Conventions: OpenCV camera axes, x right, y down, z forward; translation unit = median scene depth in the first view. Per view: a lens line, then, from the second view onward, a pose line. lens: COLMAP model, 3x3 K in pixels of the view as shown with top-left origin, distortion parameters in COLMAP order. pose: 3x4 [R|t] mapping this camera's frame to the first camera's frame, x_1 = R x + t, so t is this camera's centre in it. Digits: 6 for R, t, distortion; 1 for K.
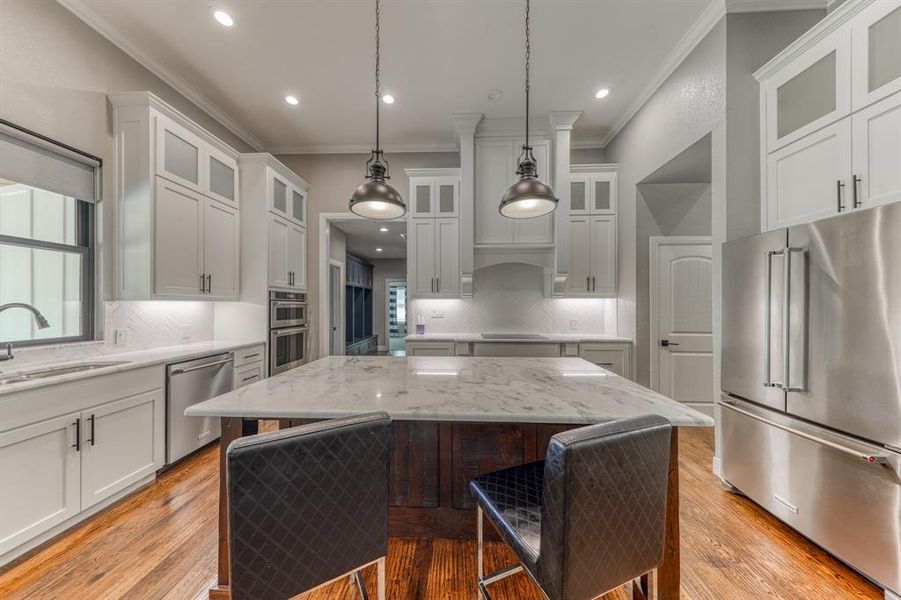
lens RADIAL K [[285.6, 0, 454.7], [0, 285.6, 303.4], [0, 0, 1]] dist [0.000255, -0.000073]
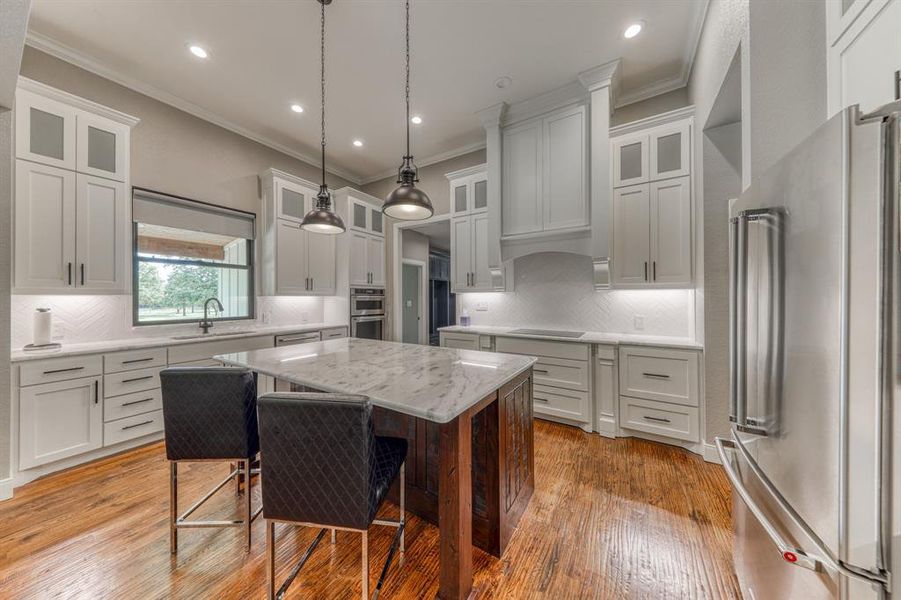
lens RADIAL K [[287.9, 0, 449.2], [0, 287.9, 297.8], [0, 0, 1]] dist [0.000268, -0.000043]
pose [[0.867958, -0.001990, -0.496633, 0.420436], [0.004802, 0.999979, 0.004386, -0.001729], [0.496614, -0.006191, 0.867949, 0.048356]]
